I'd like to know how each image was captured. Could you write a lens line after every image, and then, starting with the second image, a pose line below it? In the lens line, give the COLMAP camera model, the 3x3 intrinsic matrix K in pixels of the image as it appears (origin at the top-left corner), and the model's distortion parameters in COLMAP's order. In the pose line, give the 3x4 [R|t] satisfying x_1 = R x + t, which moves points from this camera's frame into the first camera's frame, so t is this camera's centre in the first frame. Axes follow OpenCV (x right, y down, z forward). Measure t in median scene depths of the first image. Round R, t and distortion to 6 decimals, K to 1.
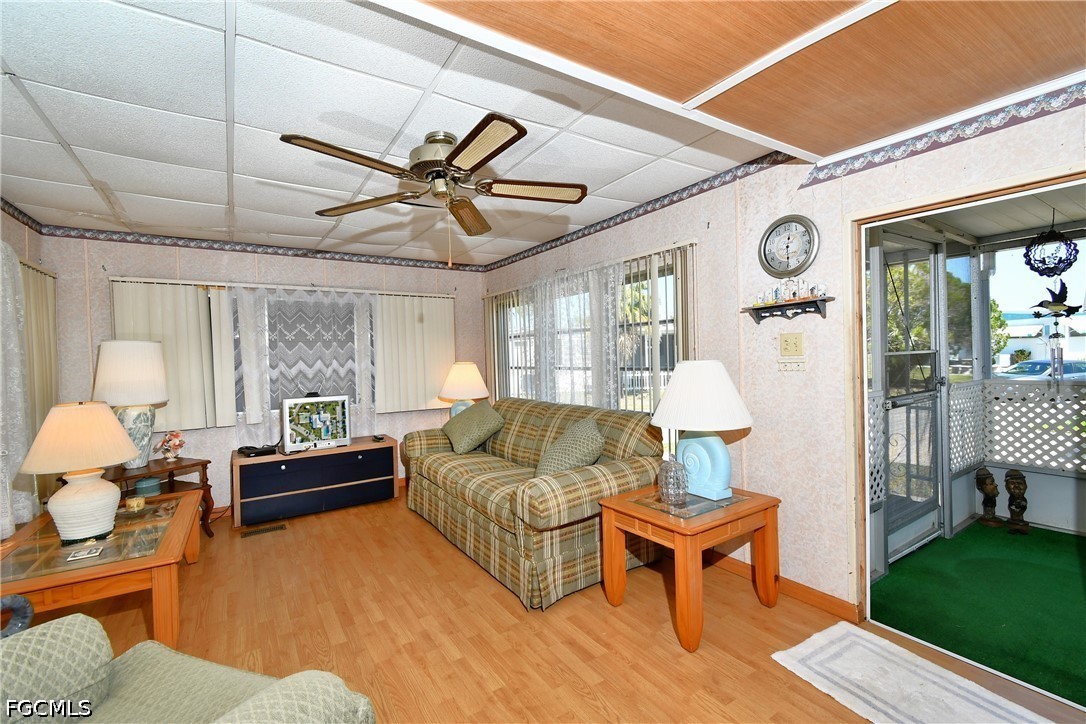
lens RADIAL K [[488.6, 0, 548.9], [0, 488.6, 362.6], [0, 0, 1]] dist [-0.000140, -0.000175]
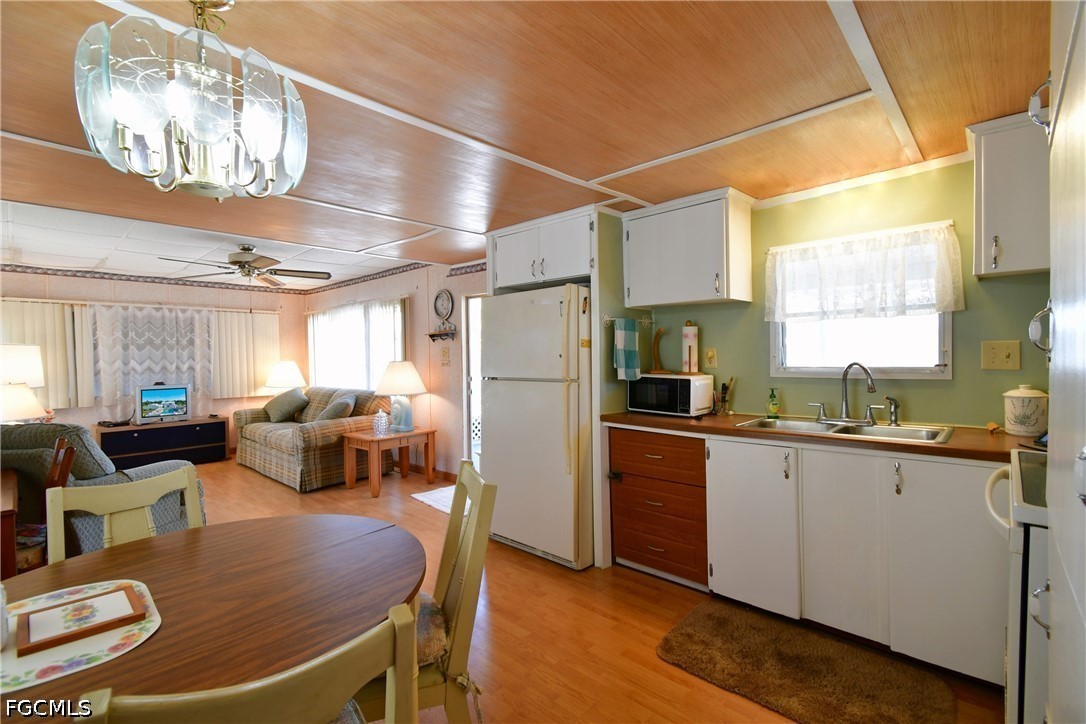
lens RADIAL K [[488.6, 0, 543.6], [0, 488.6, 363.6], [0, 0, 1]] dist [-0.000140, -0.000175]
pose [[0.969775, 0.009429, 0.243818, 0.262873], [-0.008147, 0.999947, -0.006266, 0.008592], [-0.243864, 0.004090, 0.969801, -0.683587]]
